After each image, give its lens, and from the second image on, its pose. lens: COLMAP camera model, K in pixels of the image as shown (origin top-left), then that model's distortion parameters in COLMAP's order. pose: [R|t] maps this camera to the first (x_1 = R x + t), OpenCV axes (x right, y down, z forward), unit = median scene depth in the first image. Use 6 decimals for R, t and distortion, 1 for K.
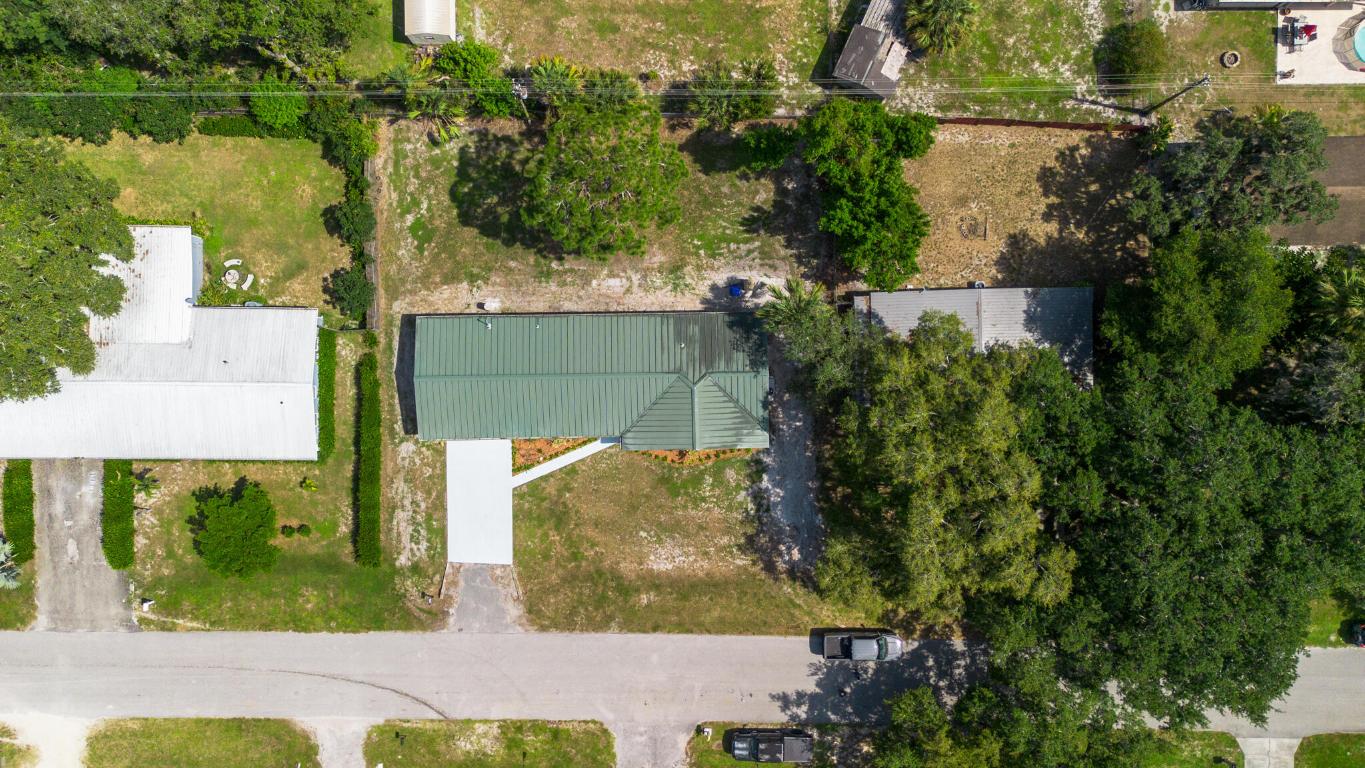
lens RADIAL K [[963.3, 0, 687.3], [0, 963.3, 388.3], [0, 0, 1]] dist [0.031243, -0.022270]
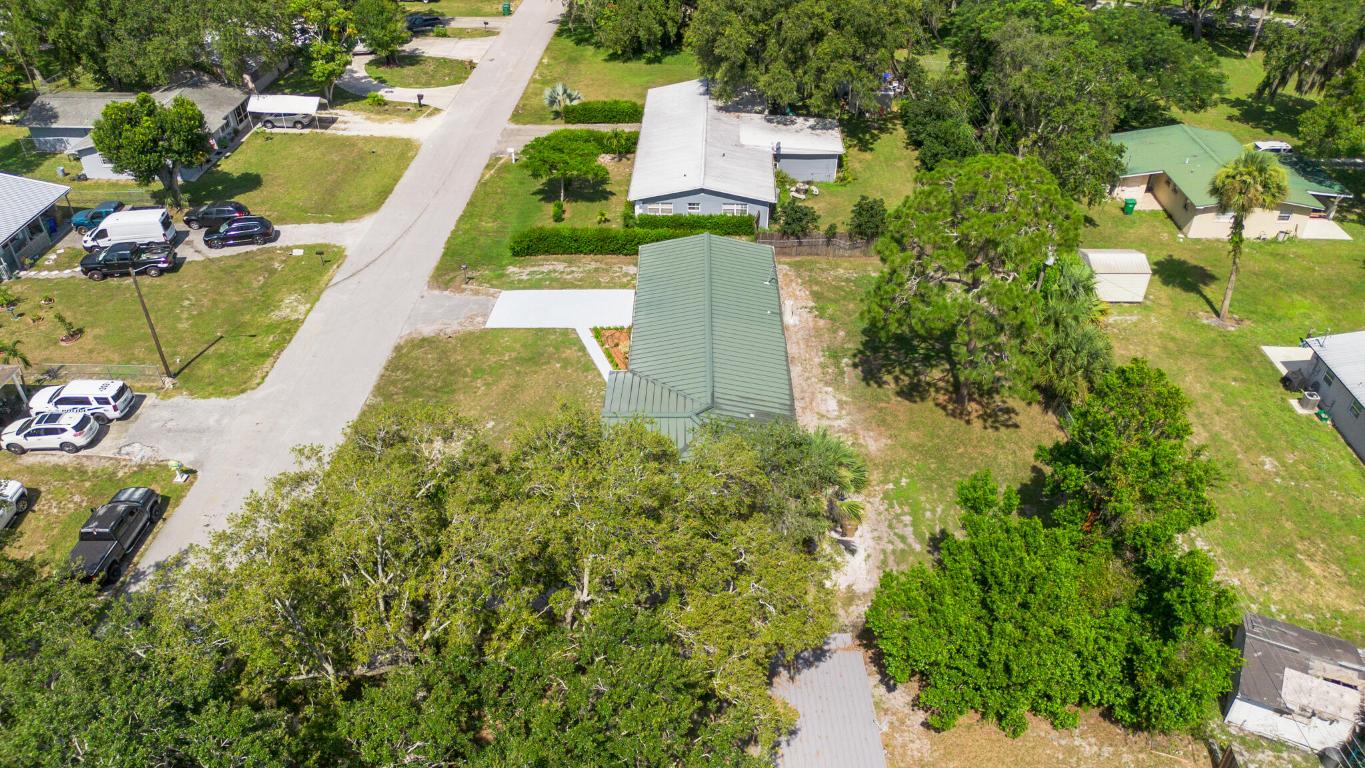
lens RADIAL K [[963.3, 0, 677.5], [0, 963.3, 383.7], [0, 0, 1]] dist [0.031243, -0.022270]
pose [[-0.031280, 0.574758, -0.817725, 0.531866], [-0.999384, -0.030994, 0.016444, -0.001248], [-0.015894, 0.817736, 0.575374, 0.554881]]
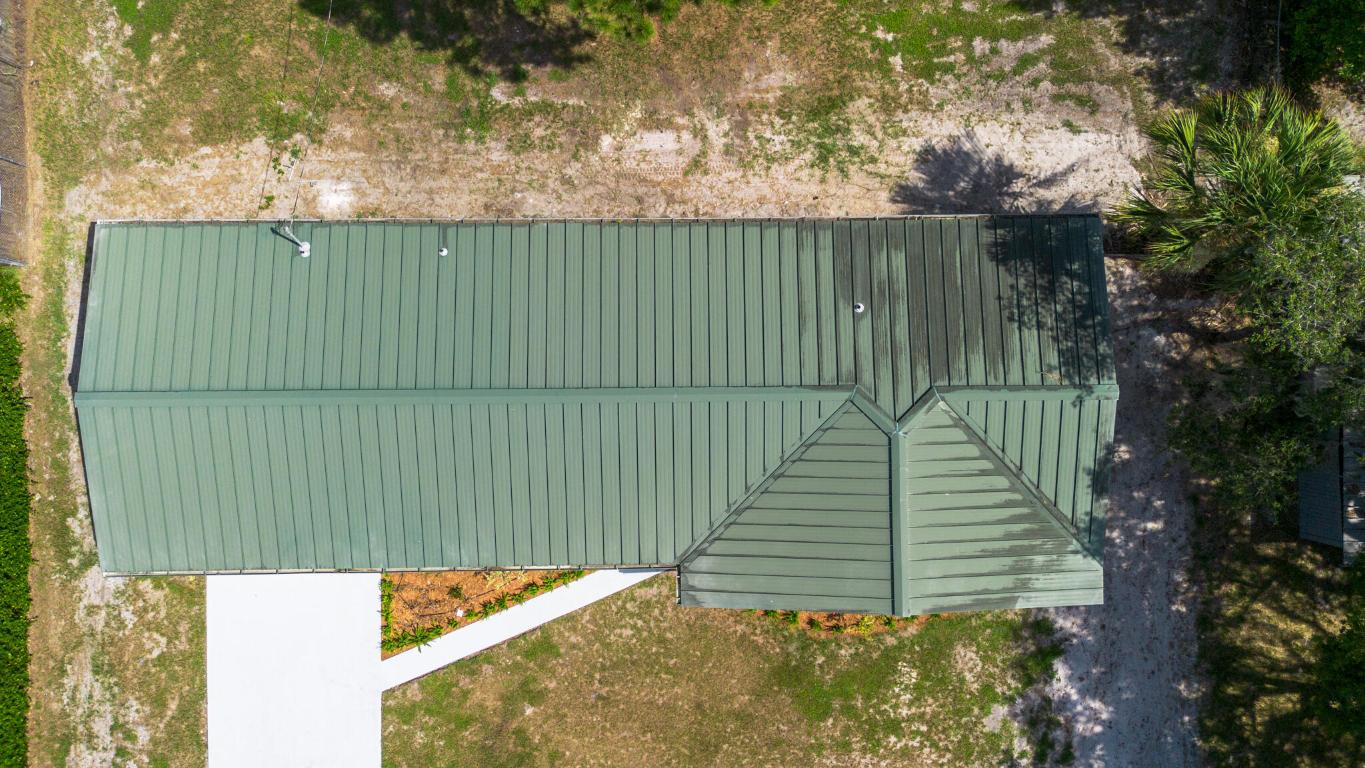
lens RADIAL K [[963.3, 0, 678.4], [0, 963.3, 383.9], [0, 0, 1]] dist [0.031243, -0.022270]
pose [[0.999881, 0.008650, -0.012797, -0.063054], [-0.008702, 0.999954, -0.003970, -0.014919], [0.012762, 0.004081, 0.999910, 0.627179]]
